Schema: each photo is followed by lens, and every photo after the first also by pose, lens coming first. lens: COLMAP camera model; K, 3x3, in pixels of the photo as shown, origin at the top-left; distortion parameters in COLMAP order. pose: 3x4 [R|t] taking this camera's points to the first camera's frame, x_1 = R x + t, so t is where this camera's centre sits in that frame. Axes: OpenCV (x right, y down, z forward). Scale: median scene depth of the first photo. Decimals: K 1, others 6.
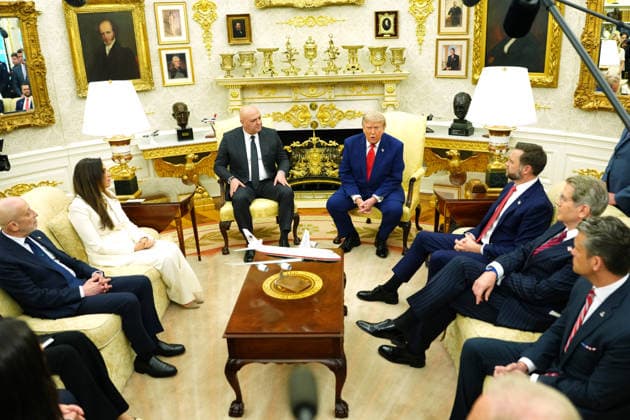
lens RADIAL K [[513.7, 0, 319.2], [0, 513.7, 216.0], [0, 0, 1]] dist [-0.059460, -0.024525]
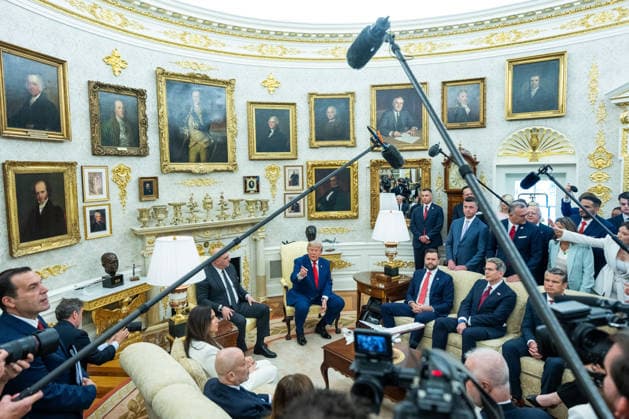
lens RADIAL K [[407.8, 0, 306.1], [0, 407.8, 197.5], [0, 0, 1]] dist [-0.004222, 0.014757]
pose [[0.744303, -0.024411, 0.667396, -0.541150], [0.219807, 0.952608, -0.210293, -0.057254], [-0.630633, 0.303220, 0.714394, 0.065038]]
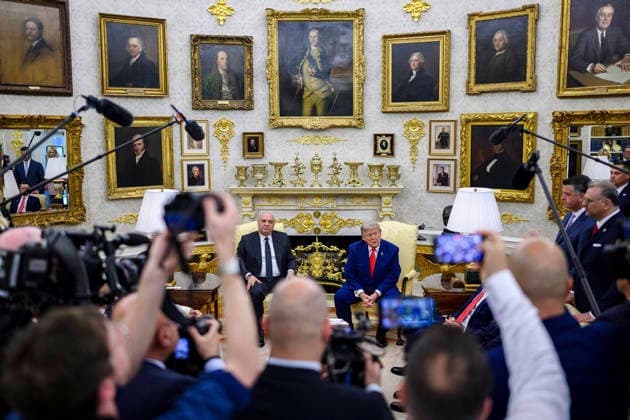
lens RADIAL K [[632.3, 0, 306.2], [0, 632.3, 207.6], [0, 0, 1]] dist [0.009332, 0.000000]
pose [[0.999607, 0.027892, 0.002872, -0.040727], [-0.026602, 0.975757, -0.217232, 0.070439], [-0.008862, 0.217070, 0.976116, -0.344425]]
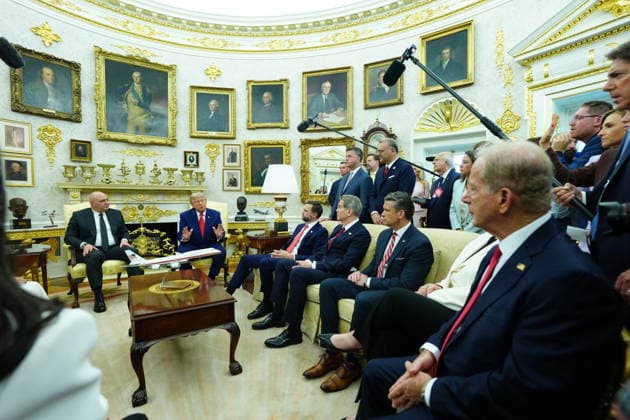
lens RADIAL K [[291.6, 0, 313.2], [0, 291.6, 215.5], [0, 0, 1]] dist [-0.051533, 0.017022]
pose [[0.805563, 0.009610, 0.592432, -0.105000], [0.175402, 0.951185, -0.253932, 0.108642], [-0.565952, 0.308472, 0.764554, 0.108641]]
